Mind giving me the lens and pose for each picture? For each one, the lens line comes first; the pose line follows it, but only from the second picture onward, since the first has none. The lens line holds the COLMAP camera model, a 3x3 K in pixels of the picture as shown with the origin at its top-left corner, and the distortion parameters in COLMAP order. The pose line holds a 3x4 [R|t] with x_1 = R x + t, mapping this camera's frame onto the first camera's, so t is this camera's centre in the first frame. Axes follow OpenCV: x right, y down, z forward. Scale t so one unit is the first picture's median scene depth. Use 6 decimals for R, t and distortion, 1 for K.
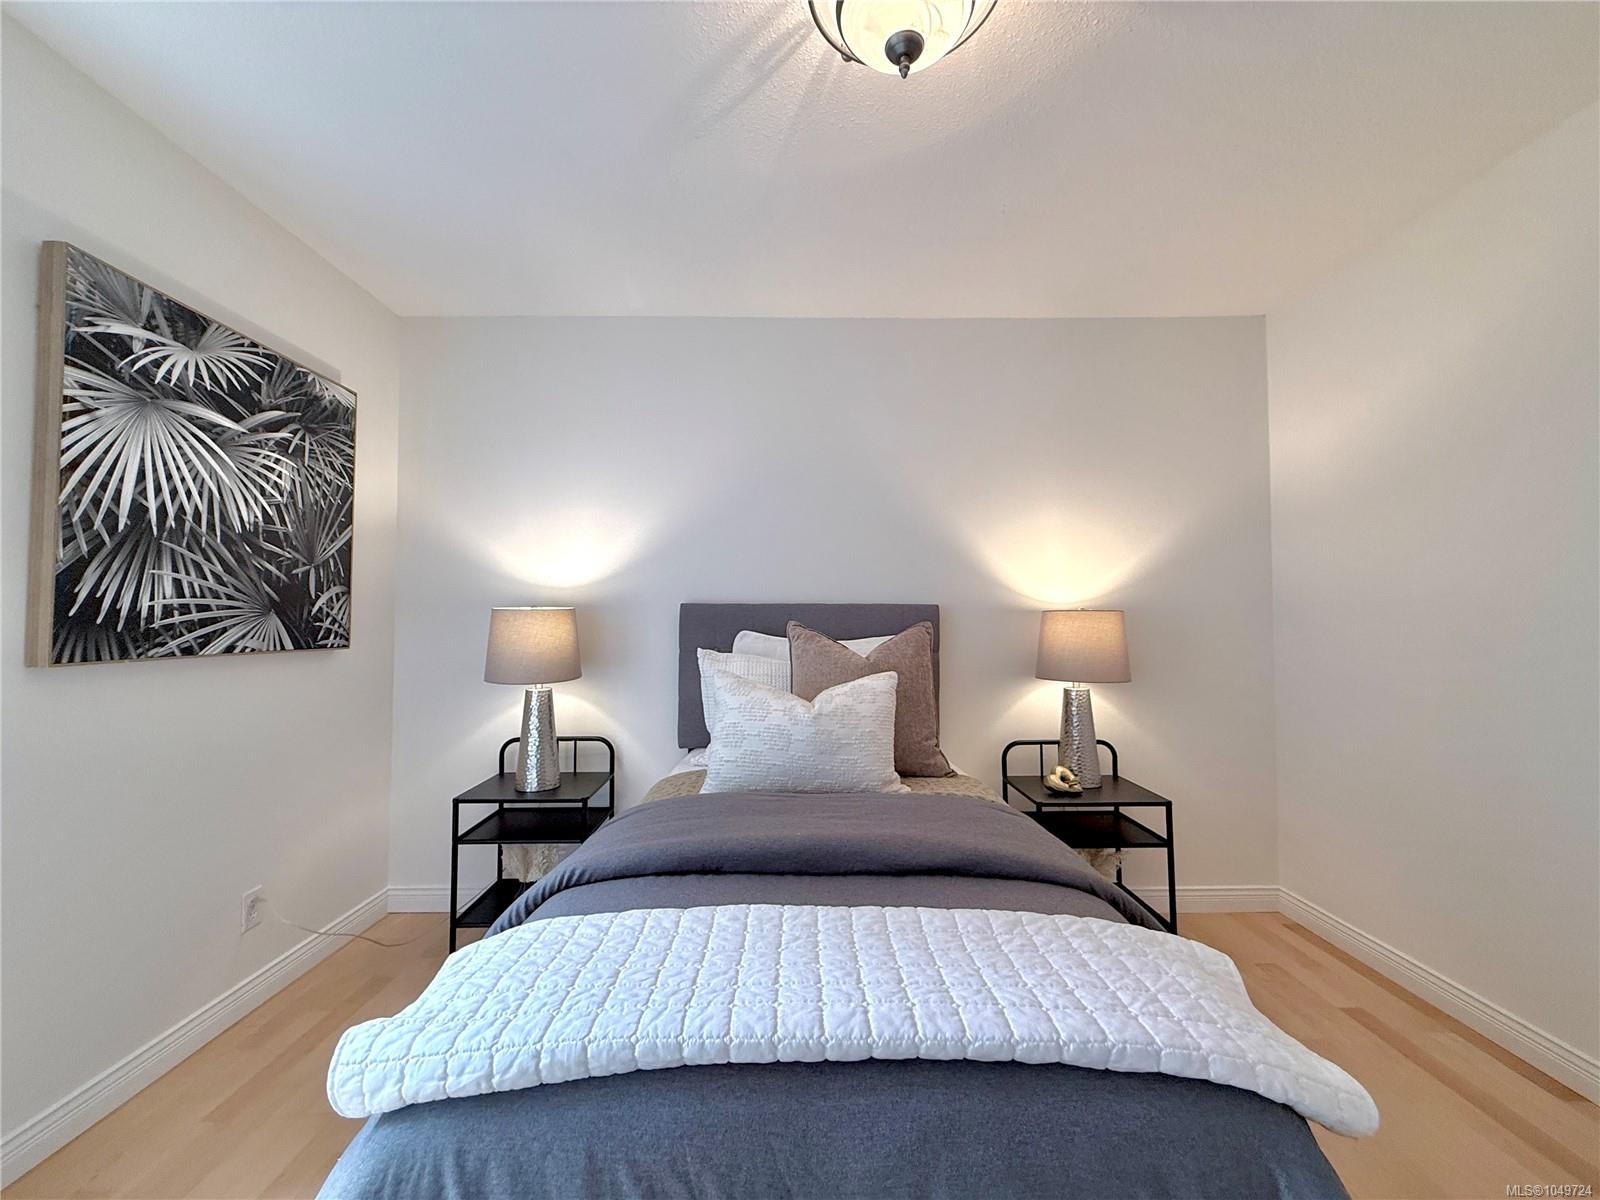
lens RADIAL K [[636.7, 0, 800.0], [0, 636.7, 600.0], [0, 0, 1]] dist [-0.000939, 0.000012]
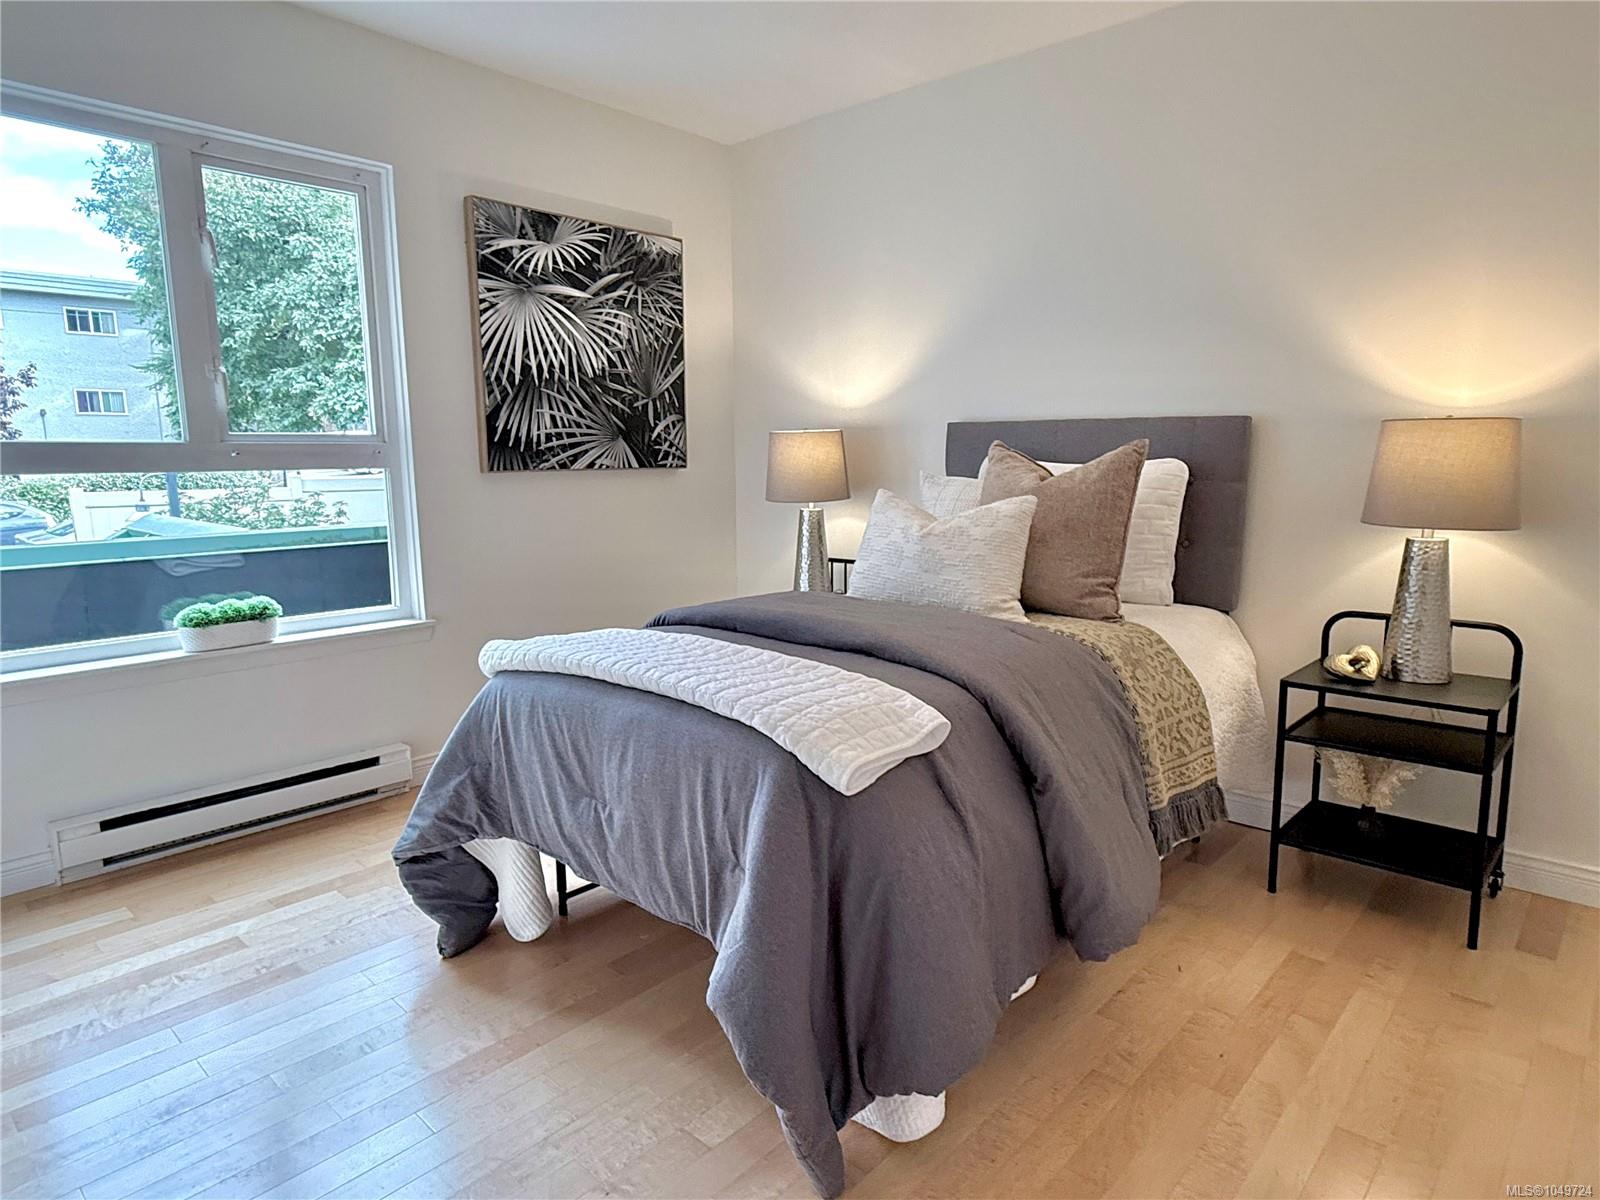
lens RADIAL K [[939.7, 0, 800.0], [0, 939.7, 600.0], [0, 0, 1]] dist [0.002717, -0.001548]
pose [[0.734108, 0.102272, -0.671287, 0.818380], [0.027866, 0.983222, 0.180270, 0.010028], [0.678461, -0.151043, 0.718941, -0.189756]]
